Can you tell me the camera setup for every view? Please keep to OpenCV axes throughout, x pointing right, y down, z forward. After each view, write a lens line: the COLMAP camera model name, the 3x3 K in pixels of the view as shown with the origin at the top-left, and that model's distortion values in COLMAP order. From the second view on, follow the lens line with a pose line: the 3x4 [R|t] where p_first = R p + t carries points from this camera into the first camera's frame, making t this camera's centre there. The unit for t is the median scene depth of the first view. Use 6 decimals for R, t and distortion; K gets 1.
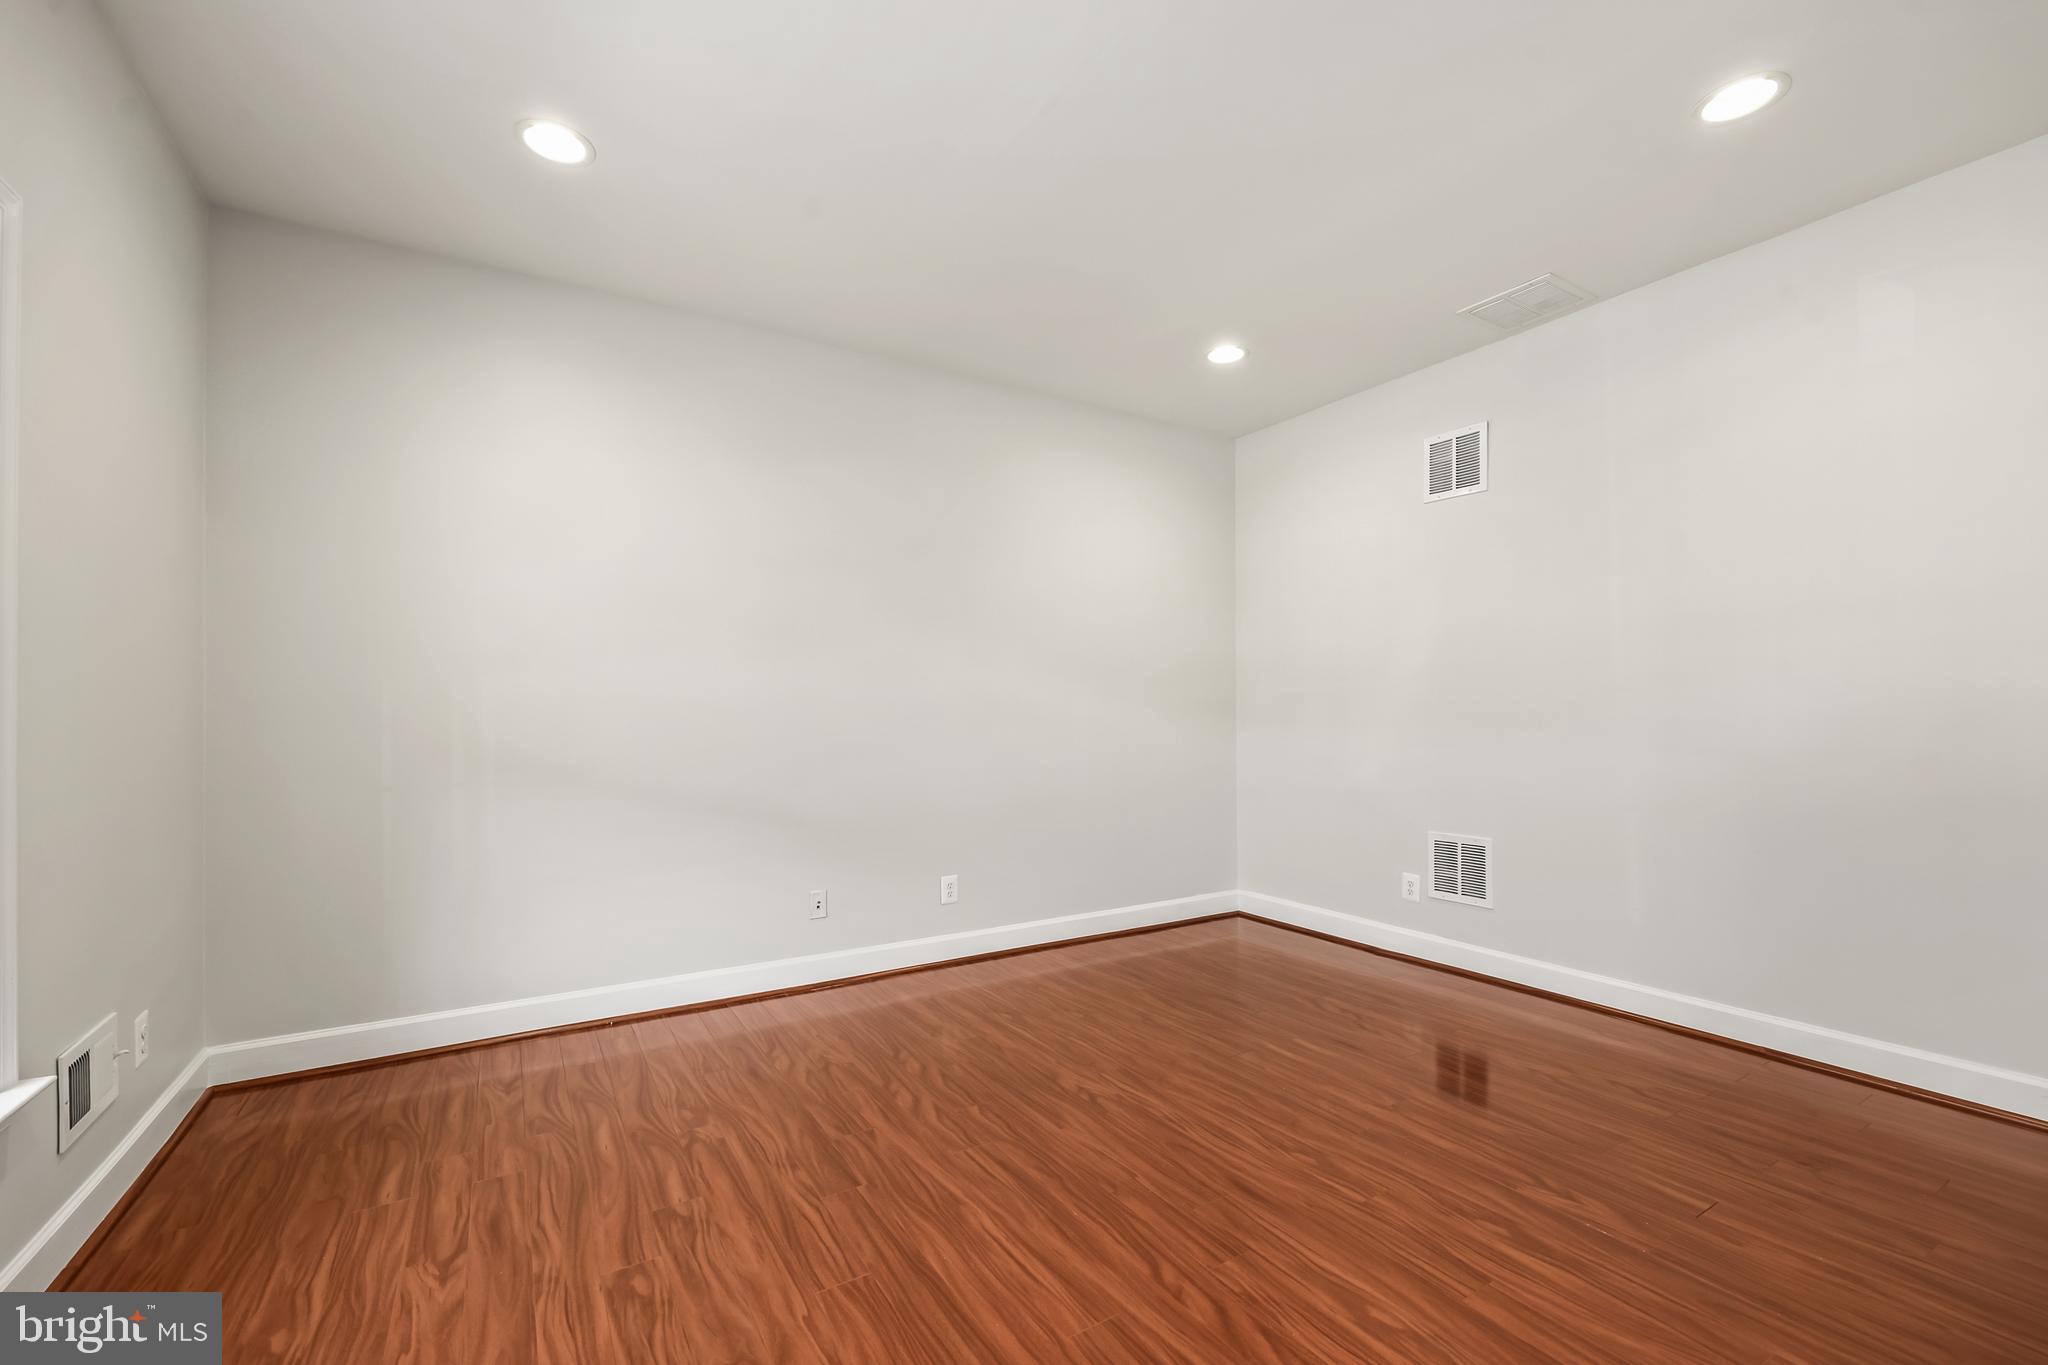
lens RADIAL K [[847.1, 0, 1021.0], [0, 847.1, 694.2], [0, 0, 1]] dist [0.001979, -0.000519]
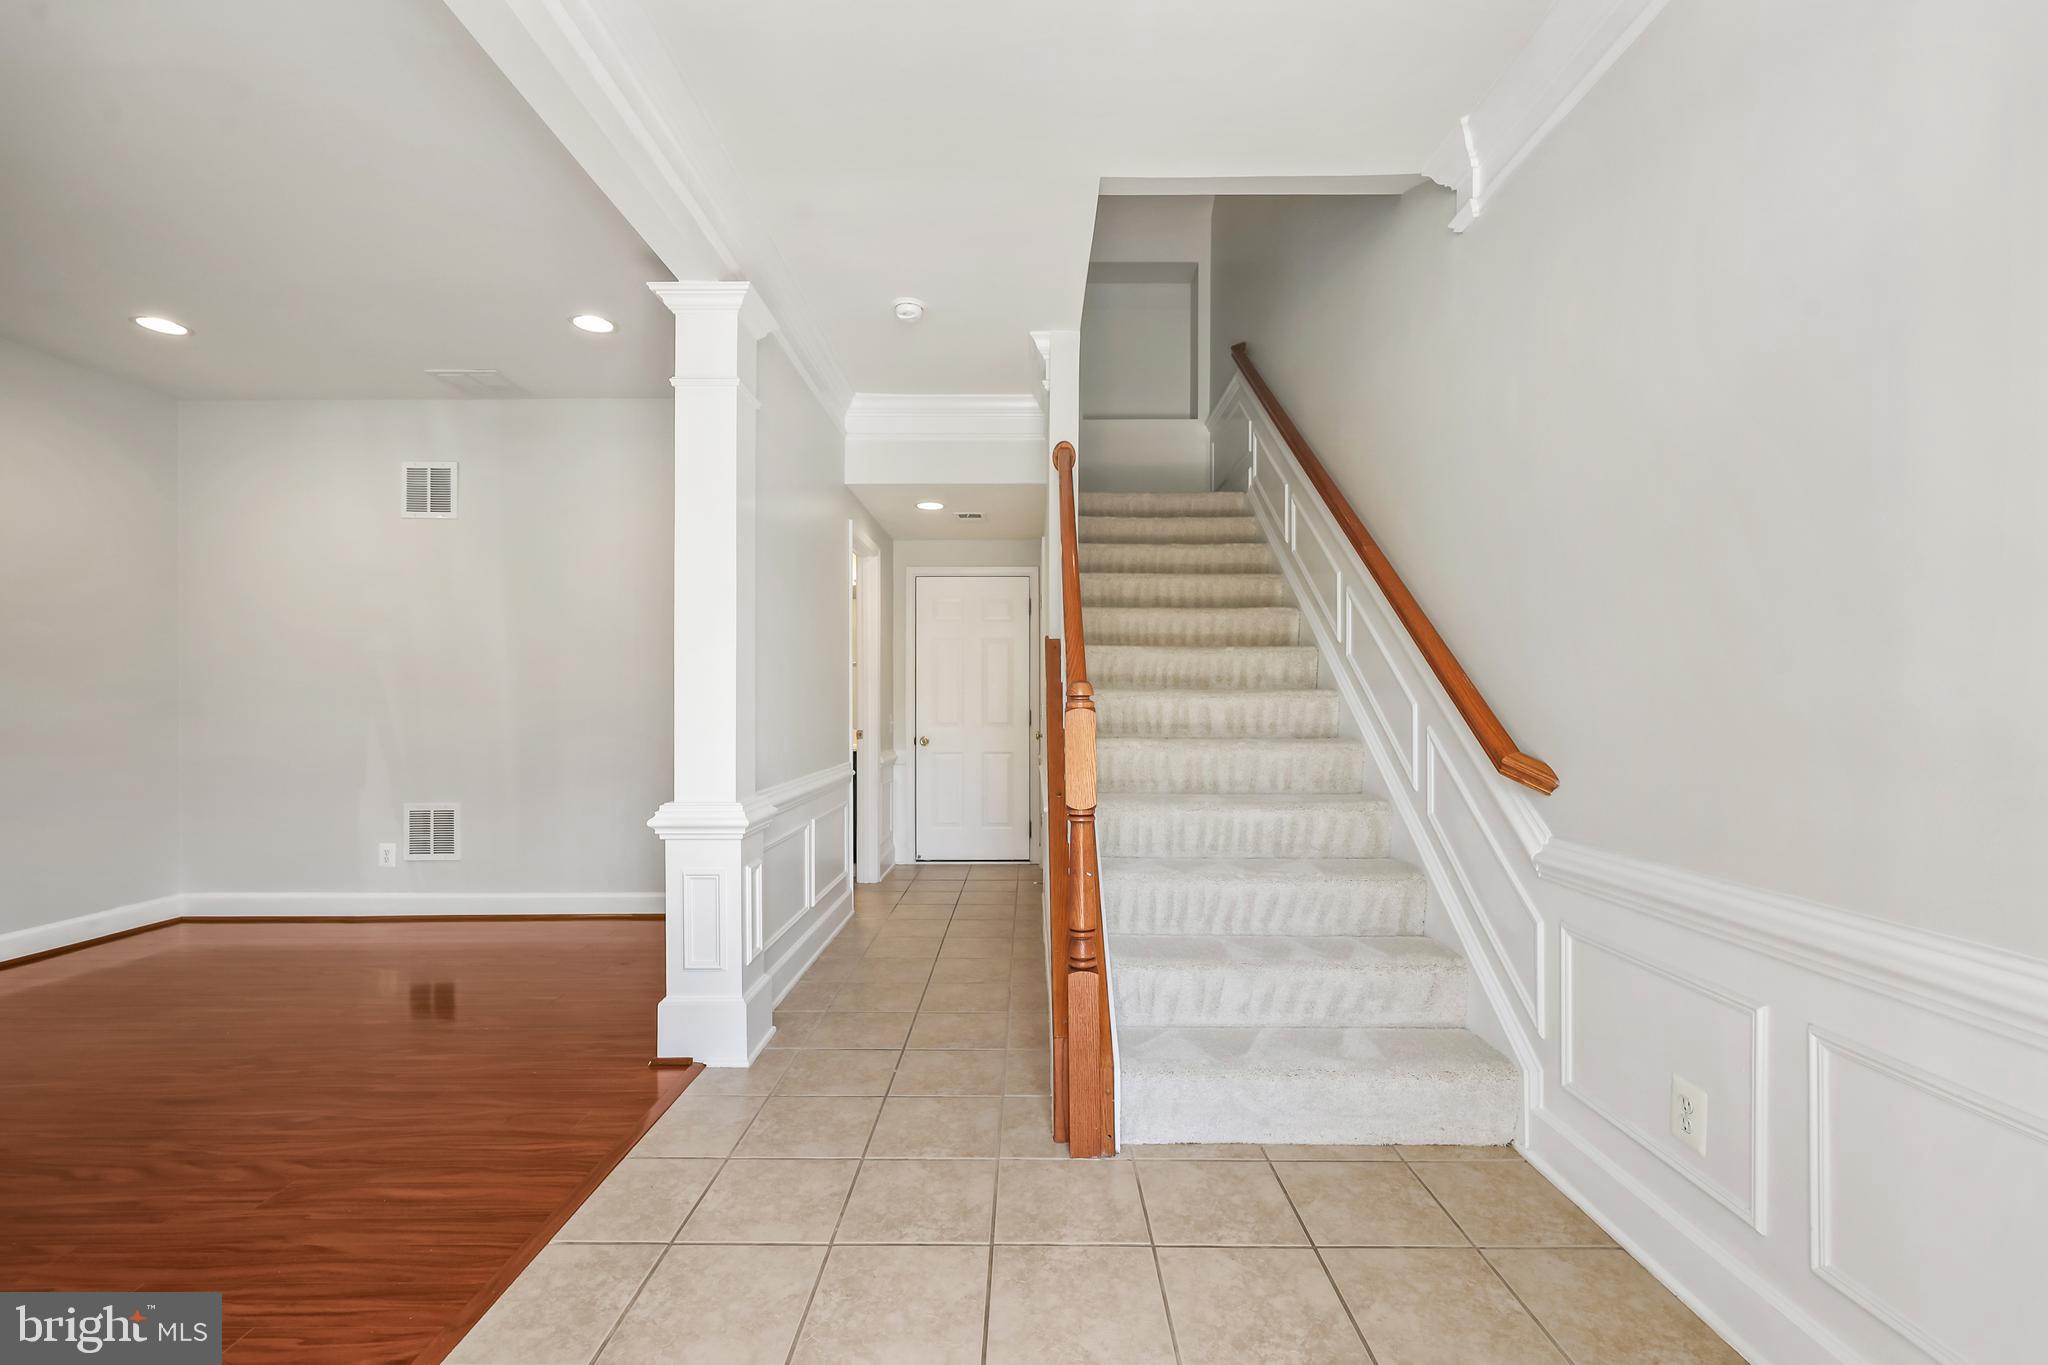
lens RADIAL K [[847.1, 0, 1020.2], [0, 847.1, 712.4], [0, 0, 1]] dist [0.001979, -0.000519]
pose [[0.520659, -0.005811, 0.853745, -0.068778], [-0.020652, 0.999599, 0.019398, -0.002526], [-0.853515, -0.027731, 0.520330, -0.321940]]
